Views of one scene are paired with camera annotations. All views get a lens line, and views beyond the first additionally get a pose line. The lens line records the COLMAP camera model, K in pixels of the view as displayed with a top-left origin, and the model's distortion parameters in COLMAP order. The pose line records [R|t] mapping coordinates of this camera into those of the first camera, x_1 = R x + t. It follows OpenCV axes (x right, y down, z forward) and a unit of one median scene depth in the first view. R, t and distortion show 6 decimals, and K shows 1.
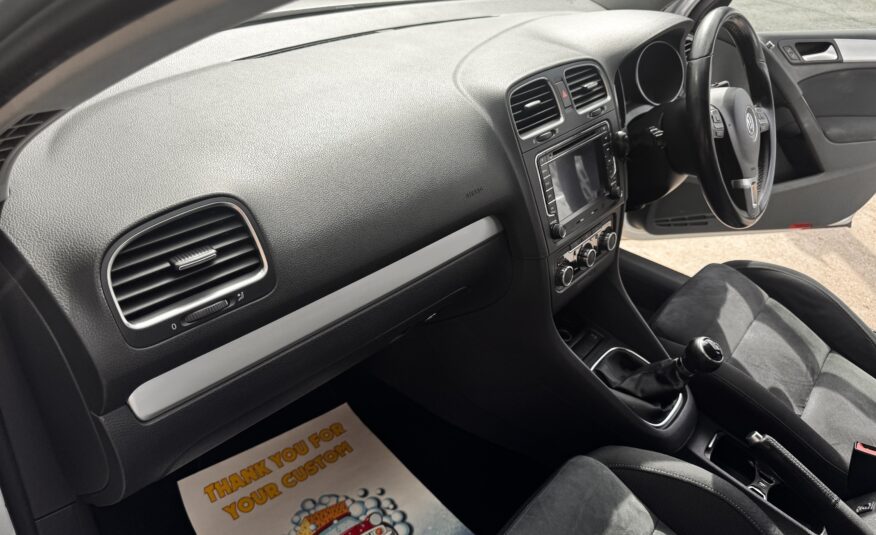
lens RADIAL K [[634.0, 0, 438.0], [0, 634.0, 267.5], [0, 0, 1]] dist [0.091421, -0.126474]
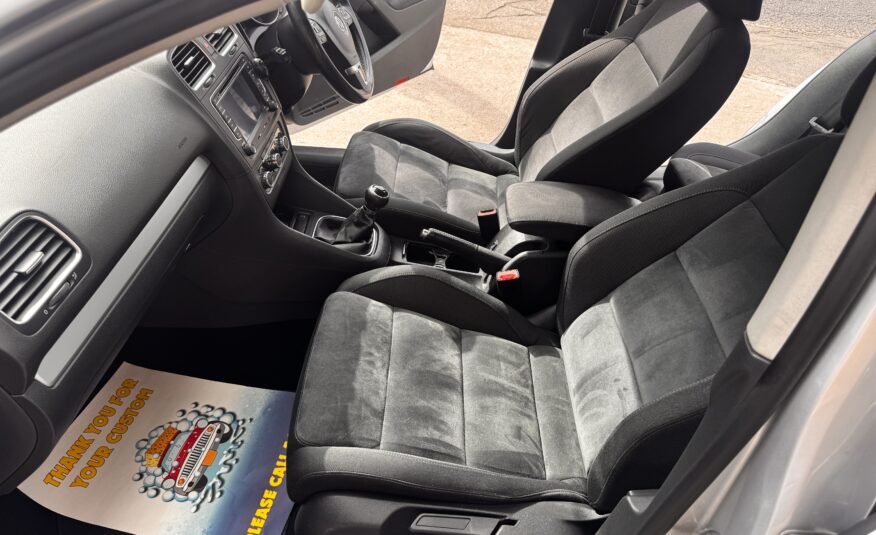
lens RADIAL K [[606.4, 0, 451.9], [0, 606.4, 264.9], [0, 0, 1]] dist [0.038481, -0.091959]
pose [[0.787775, -0.427145, 0.443799, -0.110222], [0.347944, 0.903122, 0.251607, -0.009633], [-0.508277, -0.043792, 0.860079, -0.235831]]
